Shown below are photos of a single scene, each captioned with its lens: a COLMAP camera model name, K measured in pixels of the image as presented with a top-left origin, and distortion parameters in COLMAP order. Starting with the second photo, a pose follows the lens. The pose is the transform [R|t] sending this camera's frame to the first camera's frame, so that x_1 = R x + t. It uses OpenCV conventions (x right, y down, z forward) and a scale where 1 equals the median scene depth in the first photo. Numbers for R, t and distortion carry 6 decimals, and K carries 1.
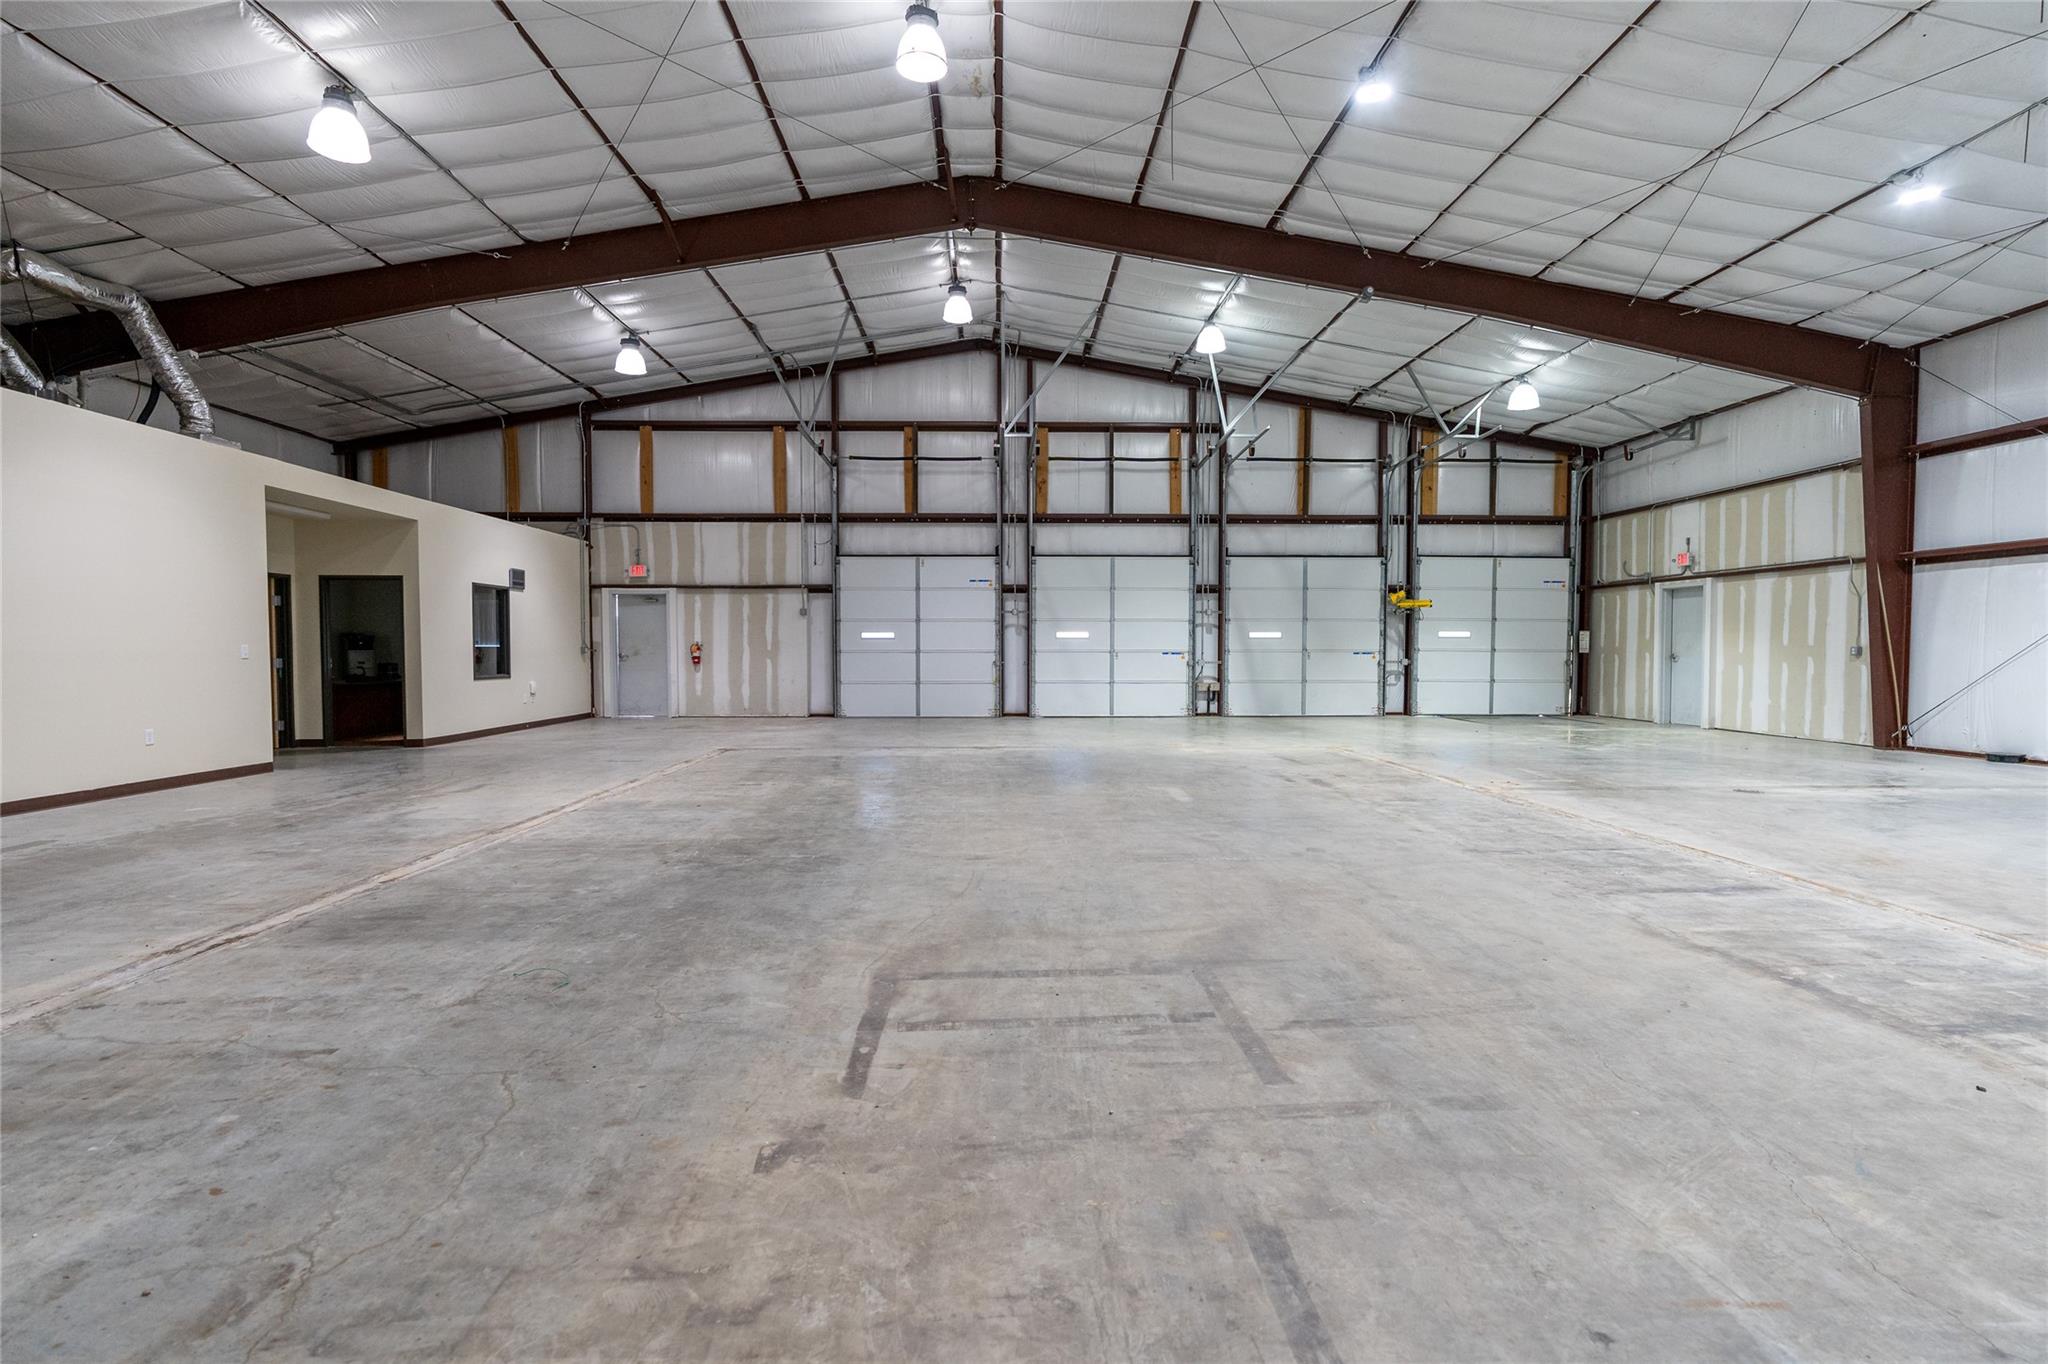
lens RADIAL K [[991.0, 0, 1040.4], [0, 991.0, 680.9], [0, 0, 1]] dist [-0.006170, 0.003456]
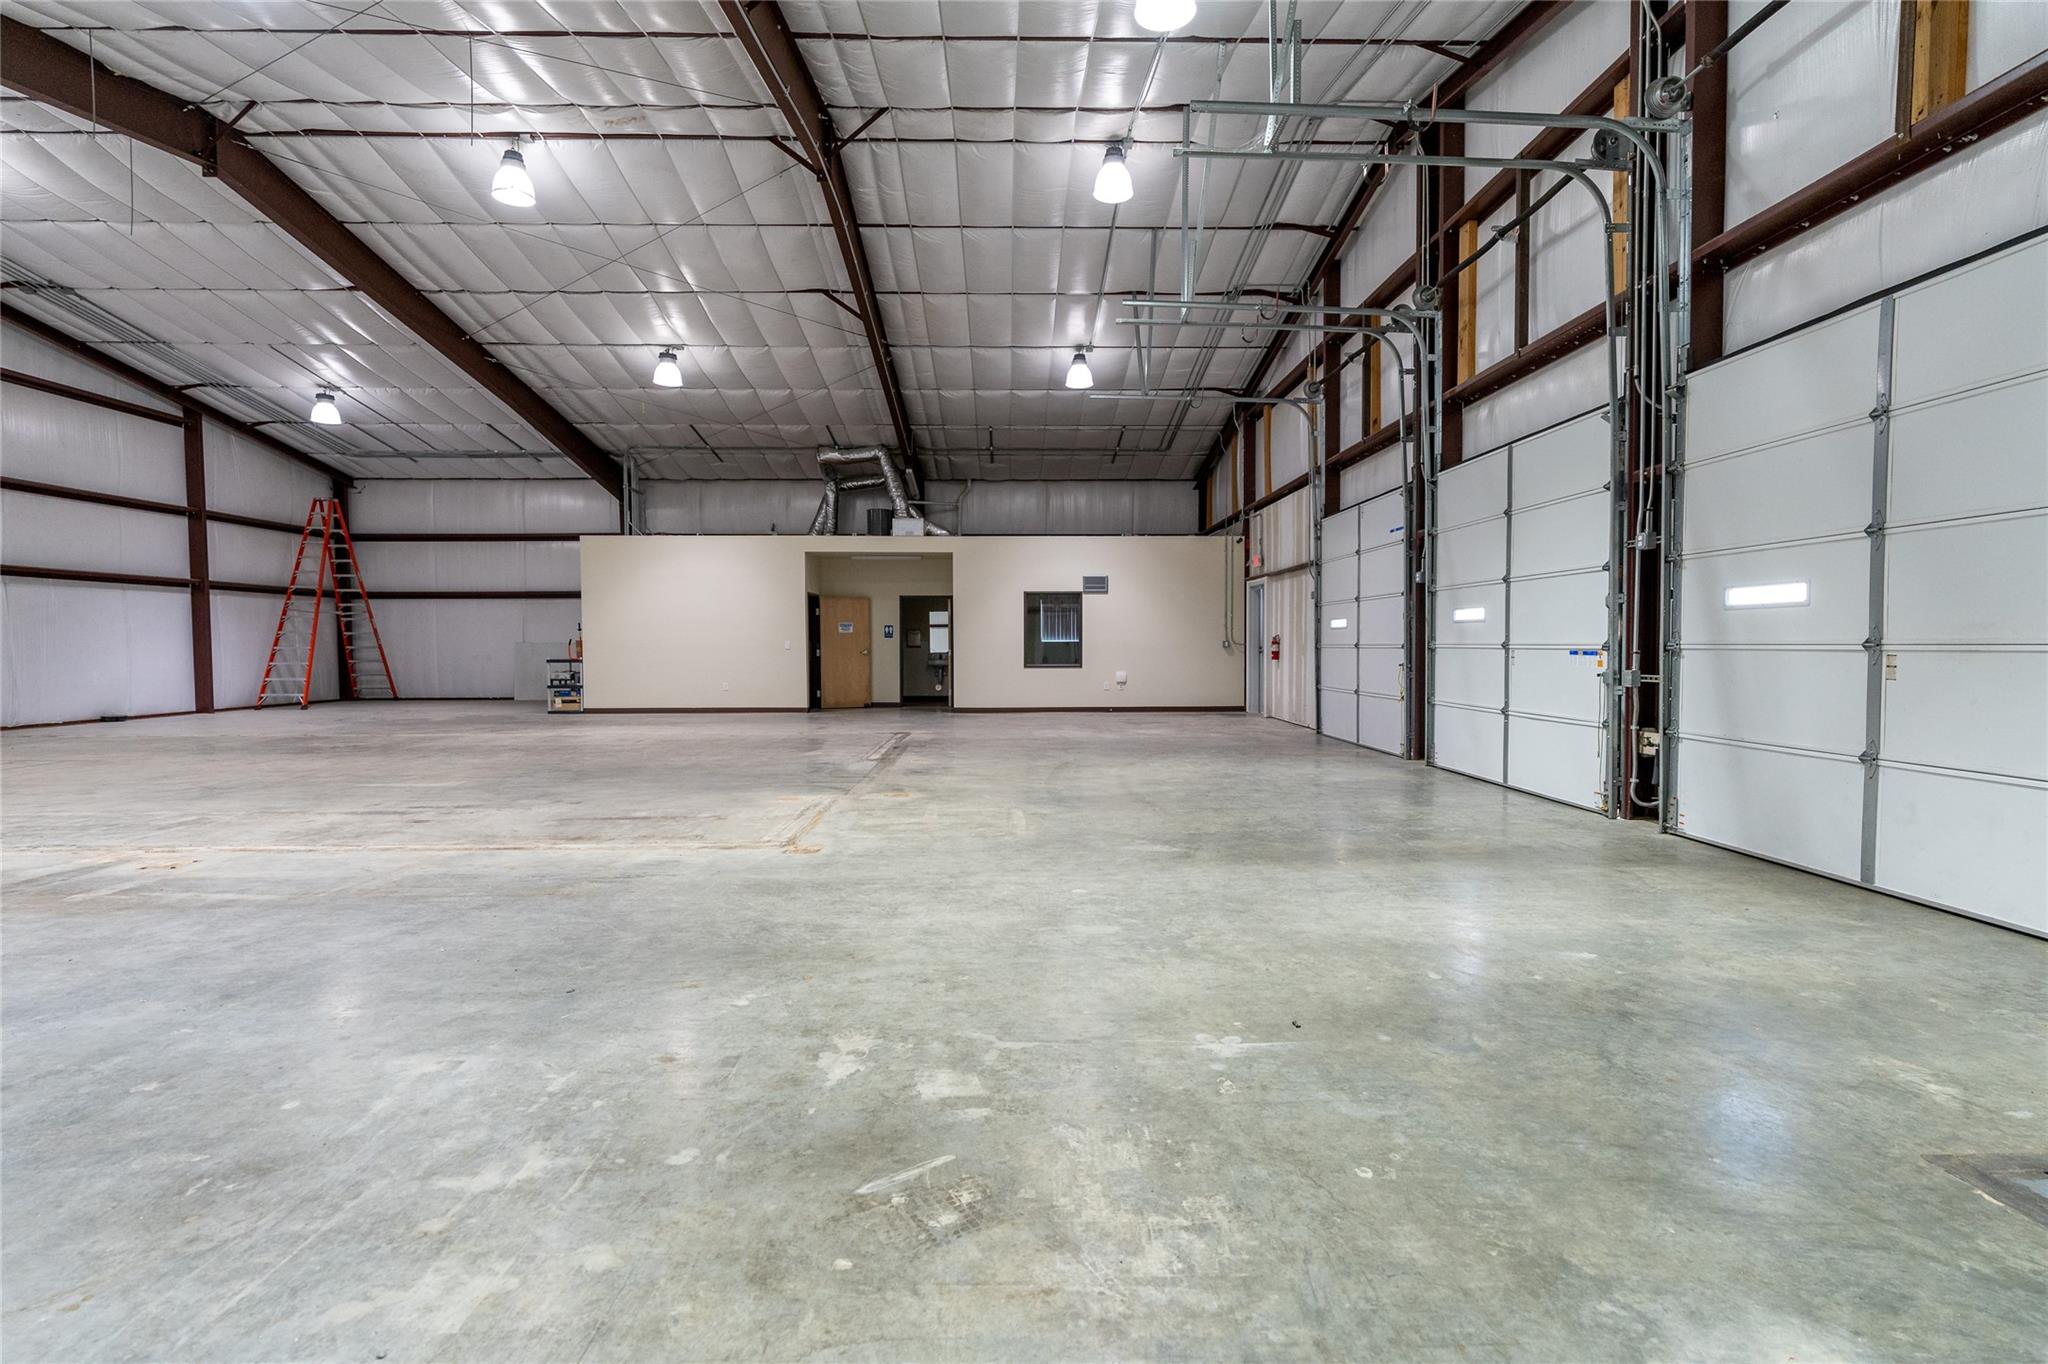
lens RADIAL K [[991.0, 0, 1040.4], [0, 991.0, 680.9], [0, 0, 1]] dist [-0.006170, 0.003456]
pose [[-0.003489, 0.037274, -0.999299, 0.544663], [-0.030039, 0.998850, 0.037362, -0.025039], [0.999543, 0.030149, -0.002365, 0.794234]]
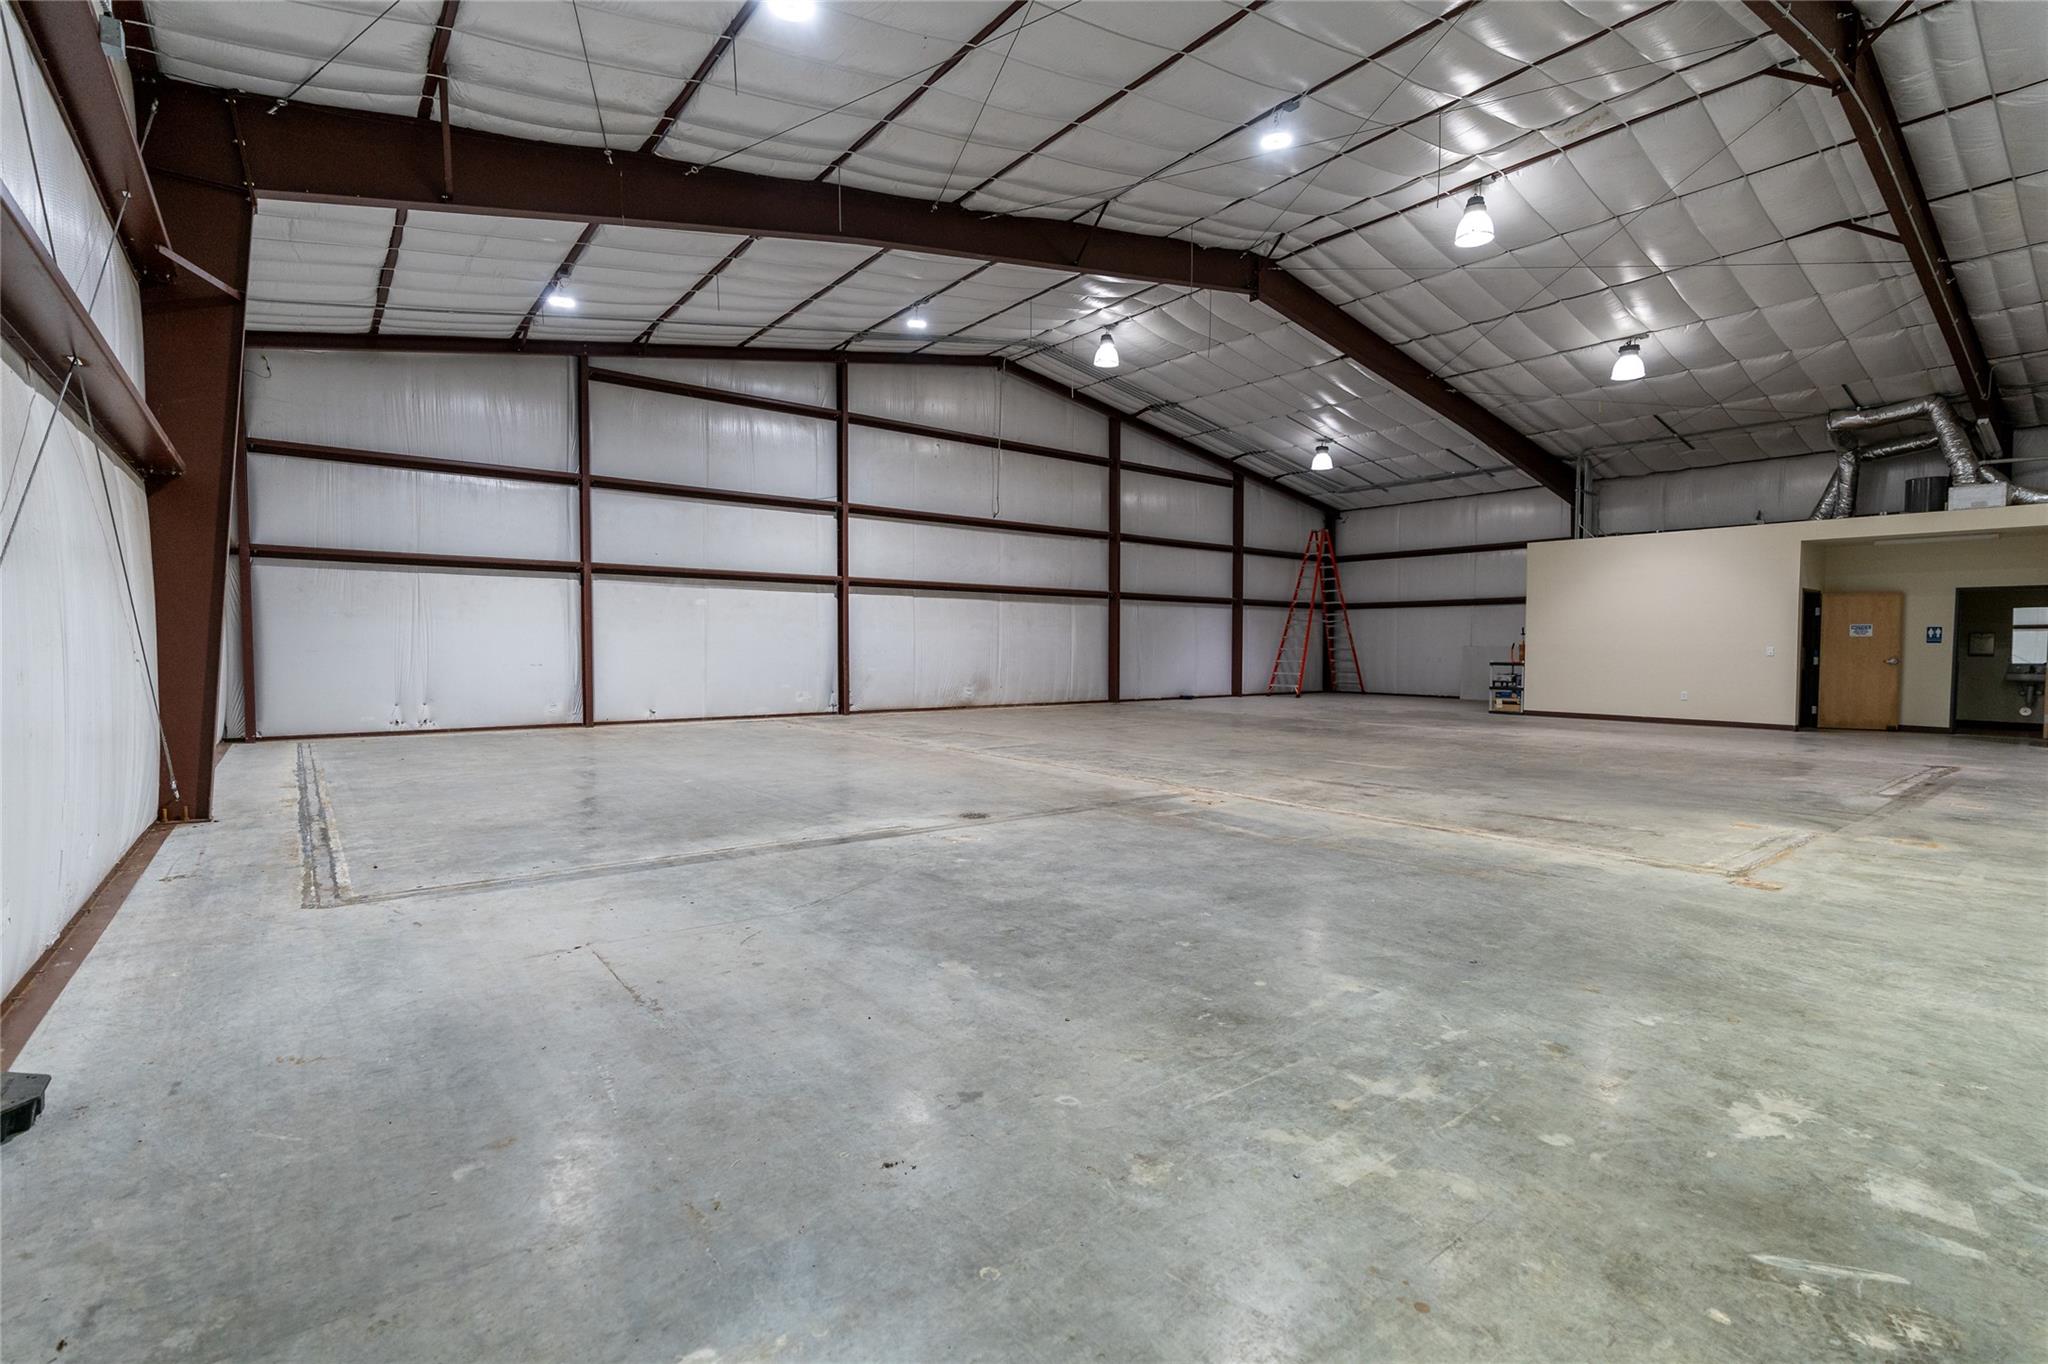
lens RADIAL K [[941.8, 0, 1024.0], [0, 941.8, 682.0], [0, 0, 1]] dist [0.000824, 0.000163]
pose [[-0.802979, 0.018050, -0.595734, 0.553444], [-0.025315, 0.997606, 0.064348, -0.025521], [0.595470, 0.066752, -0.800600, 0.806949]]
